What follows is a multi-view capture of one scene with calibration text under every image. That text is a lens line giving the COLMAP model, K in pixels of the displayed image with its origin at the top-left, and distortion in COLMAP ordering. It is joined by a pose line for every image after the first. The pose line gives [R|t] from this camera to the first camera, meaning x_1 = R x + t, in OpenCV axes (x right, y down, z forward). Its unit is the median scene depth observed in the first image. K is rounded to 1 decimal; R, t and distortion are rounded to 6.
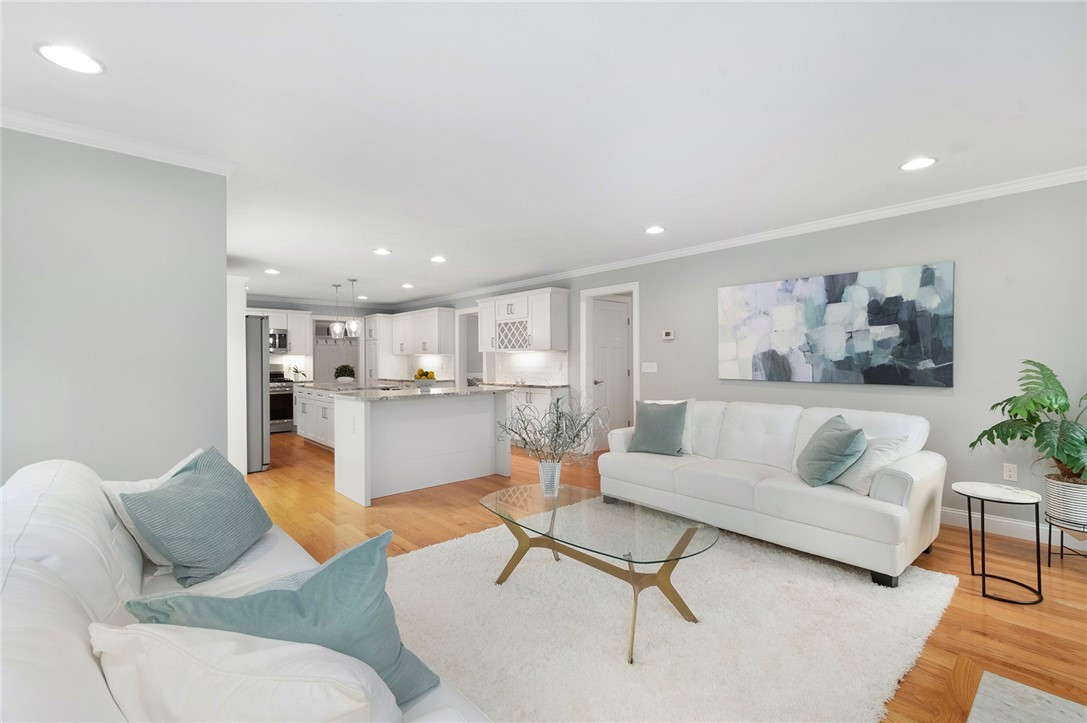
lens RADIAL K [[497.2, 0, 552.0], [0, 497.2, 355.5], [0, 0, 1]] dist [0.009870, -0.001132]
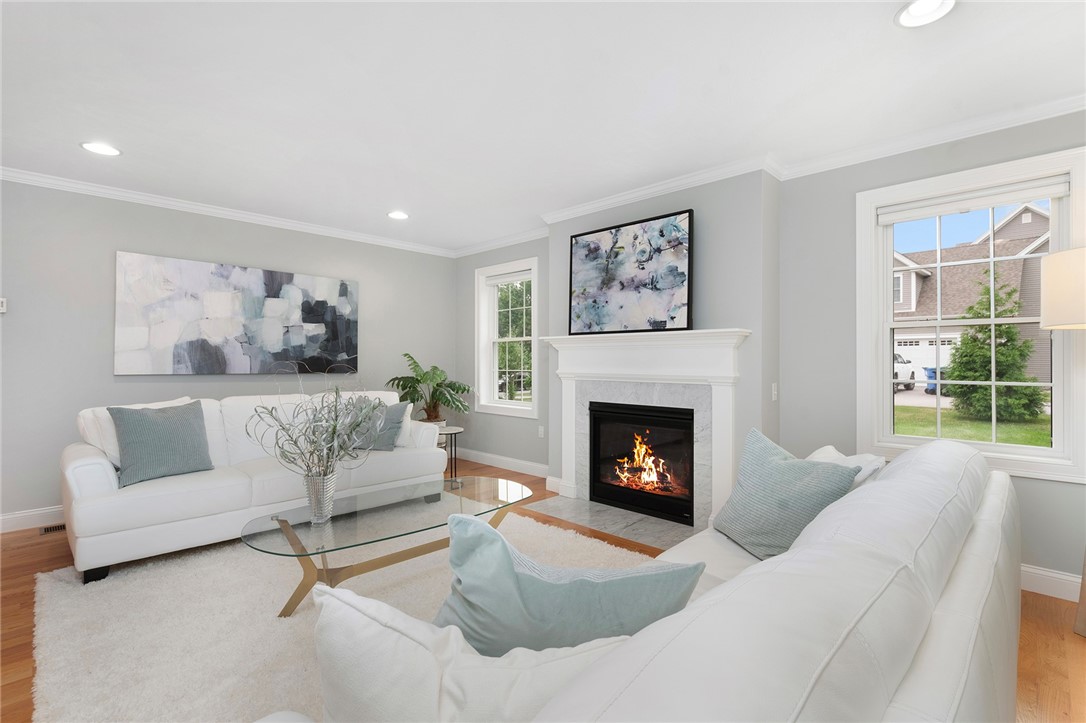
lens RADIAL K [[506.4, 0, 553.0], [0, 506.4, 356.9], [0, 0, 1]] dist [0.003297, 0.000899]
pose [[-0.083173, 0.019479, 0.996345, -0.551467], [-0.004370, 0.999792, -0.019912, 0.038709], [-0.996526, -0.006010, -0.083070, 0.502635]]
